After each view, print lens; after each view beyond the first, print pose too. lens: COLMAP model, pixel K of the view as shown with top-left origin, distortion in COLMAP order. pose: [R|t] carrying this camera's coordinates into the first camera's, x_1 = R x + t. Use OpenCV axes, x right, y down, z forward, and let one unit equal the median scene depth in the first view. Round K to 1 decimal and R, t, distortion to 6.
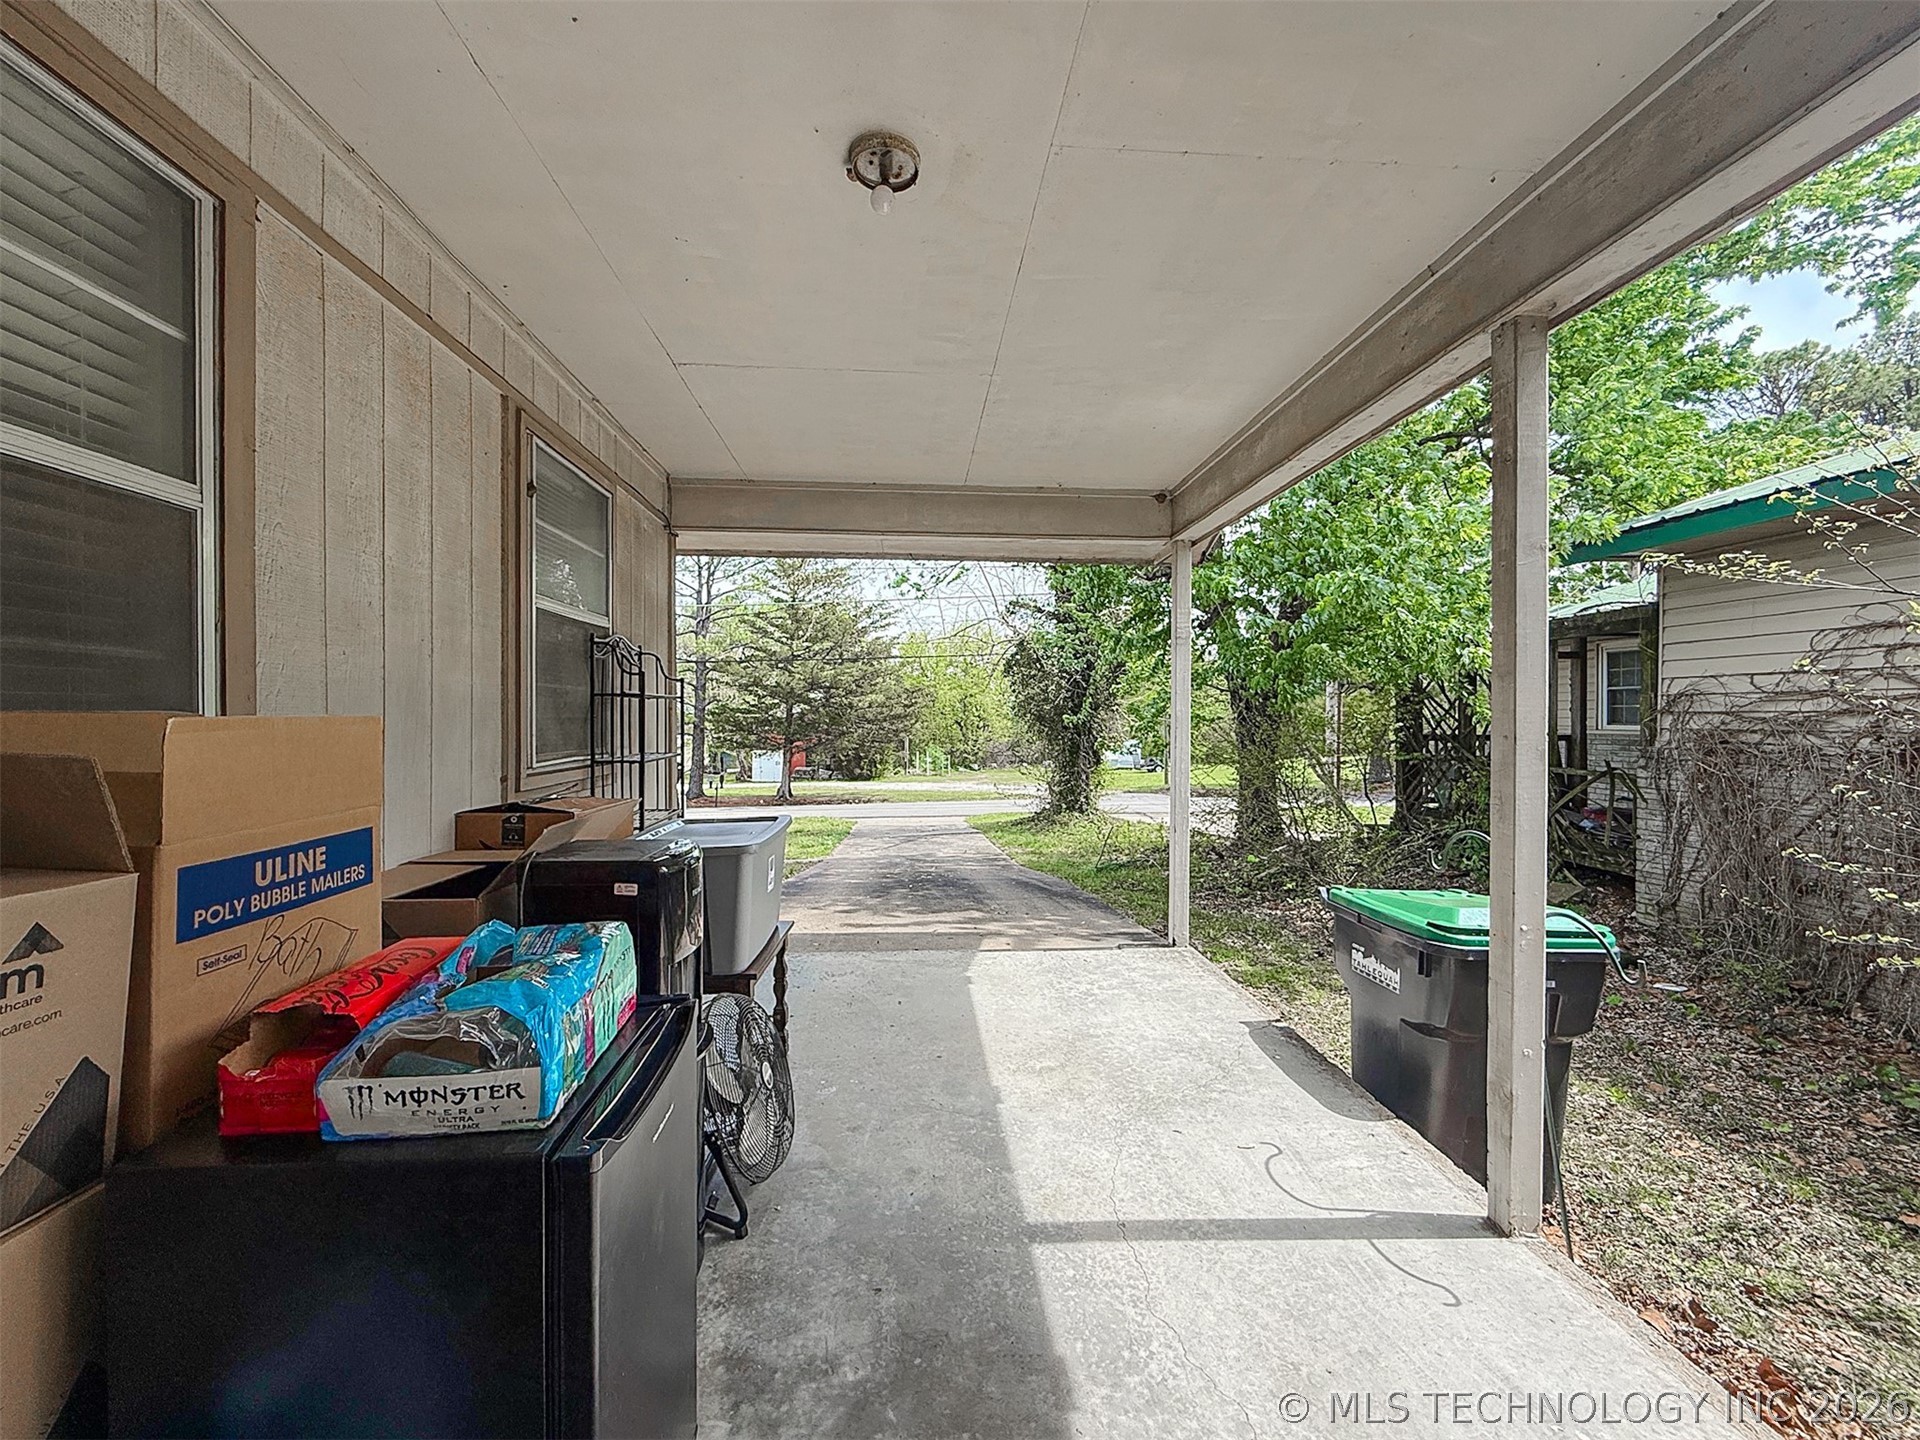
lens RADIAL K [[770.2, 0, 960.2], [0, 770.2, 727.1], [0, 0, 1]] dist [-0.001401, 0.000599]
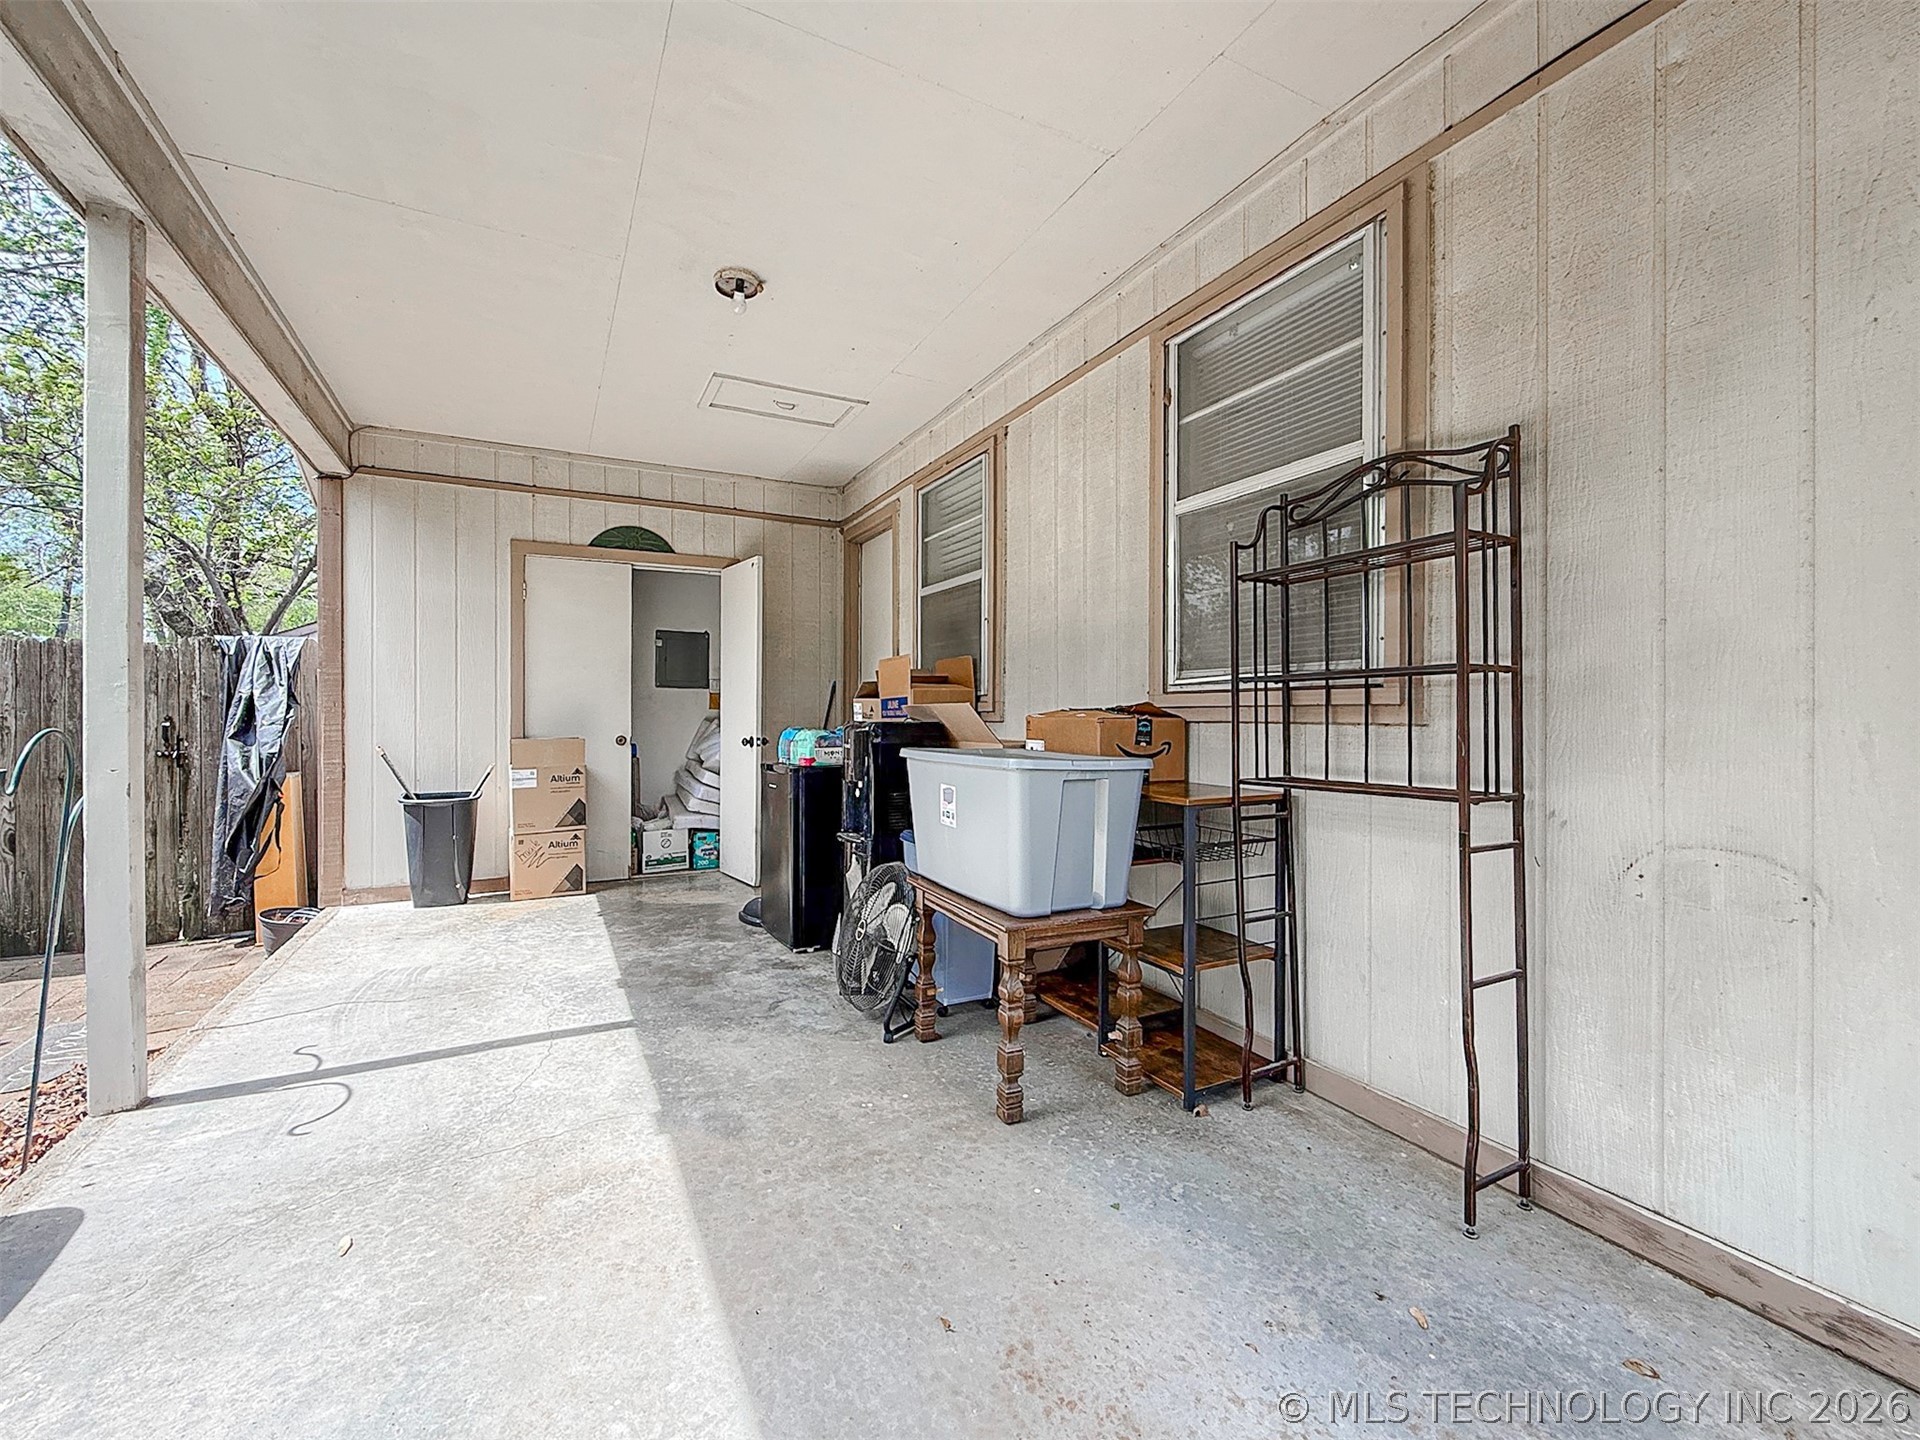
lens RADIAL K [[770.2, 0, 947.7], [0, 770.2, 719.6], [0, 0, 1]] dist [-0.001401, 0.000599]
pose [[-0.916280, 0.003115, -0.400527, 0.120646], [0.003177, 0.999995, 0.000510, 0.137405], [0.400526, -0.000805, -0.916285, 2.387100]]
